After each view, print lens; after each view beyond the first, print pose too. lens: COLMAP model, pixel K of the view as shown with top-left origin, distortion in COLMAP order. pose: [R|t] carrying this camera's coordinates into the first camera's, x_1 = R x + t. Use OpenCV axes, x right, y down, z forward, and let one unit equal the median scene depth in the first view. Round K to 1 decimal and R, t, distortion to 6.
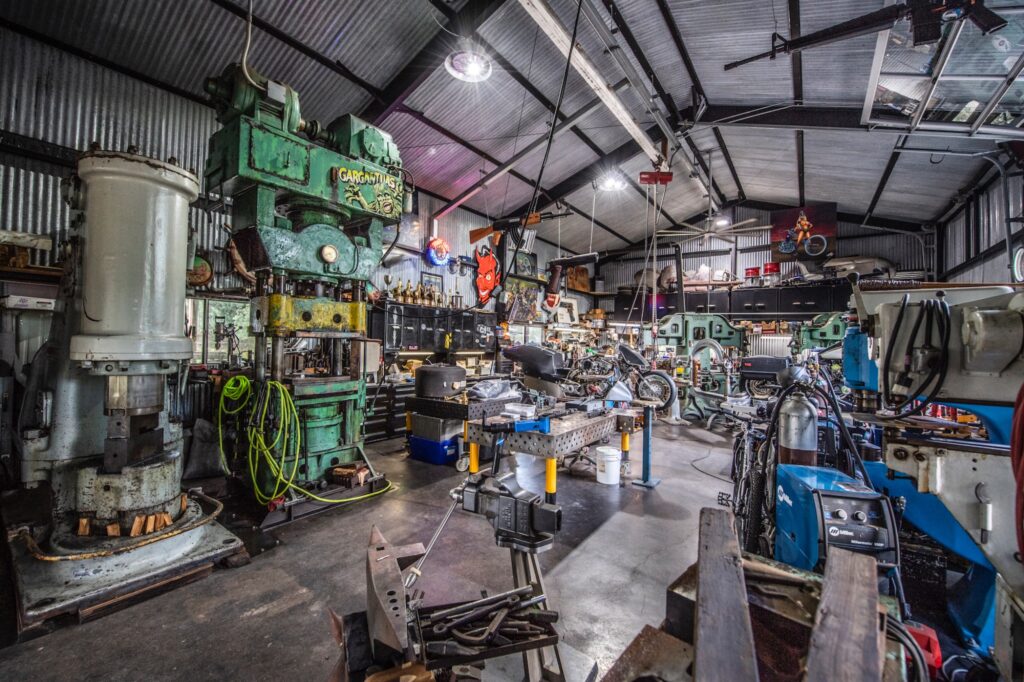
lens RADIAL K [[402.6, 0, 511.4], [0, 402.6, 338.0], [0, 0, 1]] dist [0.001035, -0.000008]
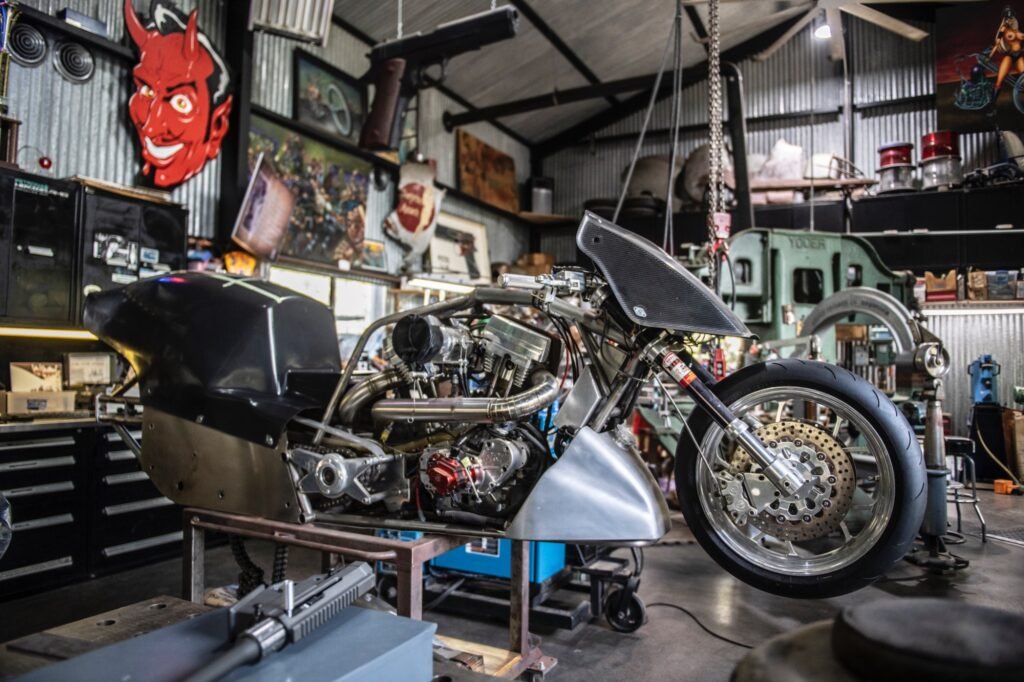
lens RADIAL K [[686.6, 0, 512.1], [0, 686.6, 338.4], [0, 0, 1]] dist [-0.044510, 0.003090]
pose [[0.988633, -0.000944, 0.150344, 0.103704], [0.004539, 0.999712, -0.023570, 0.040777], [-0.150279, 0.023984, 0.988353, 0.386924]]
